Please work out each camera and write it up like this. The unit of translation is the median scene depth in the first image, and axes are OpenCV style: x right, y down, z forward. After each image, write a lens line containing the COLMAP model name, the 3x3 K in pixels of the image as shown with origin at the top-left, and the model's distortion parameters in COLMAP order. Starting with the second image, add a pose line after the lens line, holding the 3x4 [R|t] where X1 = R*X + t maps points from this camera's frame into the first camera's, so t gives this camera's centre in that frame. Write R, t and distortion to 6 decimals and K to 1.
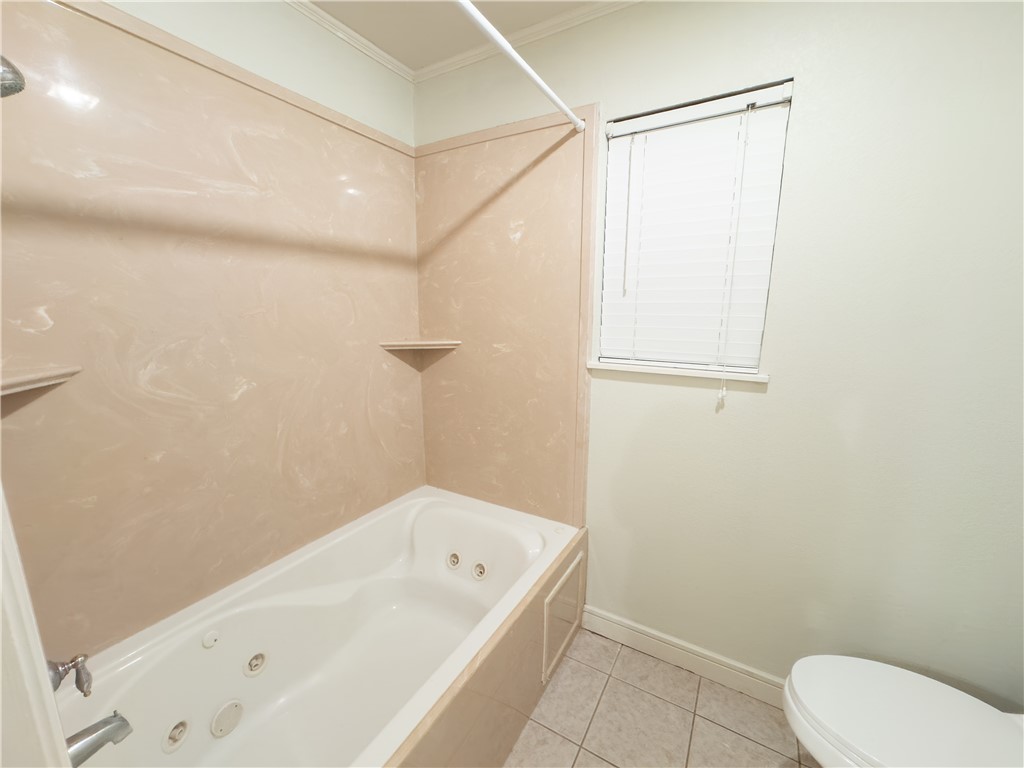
lens RADIAL K [[415.6, 0, 512.0], [0, 415.6, 384.0], [0, 0, 1]] dist [-0.032228, 0.015540]
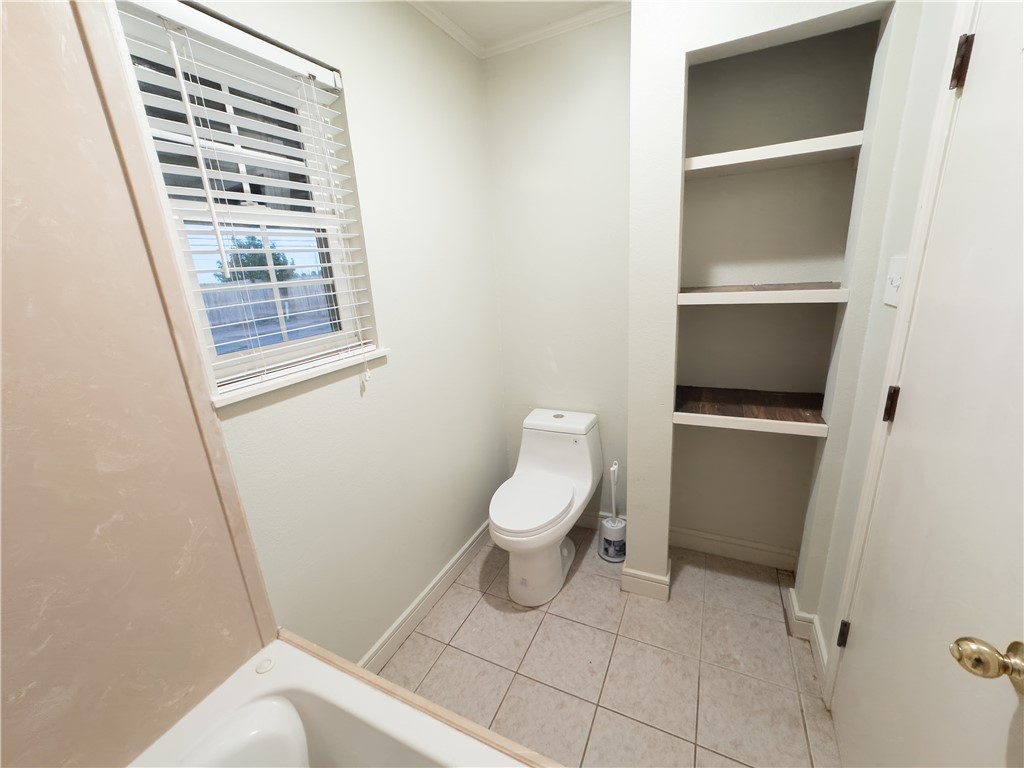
lens RADIAL K [[415.6, 0, 512.0], [0, 415.6, 384.0], [0, 0, 1]] dist [-0.032228, 0.015540]
pose [[-0.075515, -0.270931, 0.959632, -0.448779], [0.257753, 0.924369, 0.281258, -0.136855], [-0.963255, 0.268587, 0.000030, 0.601811]]
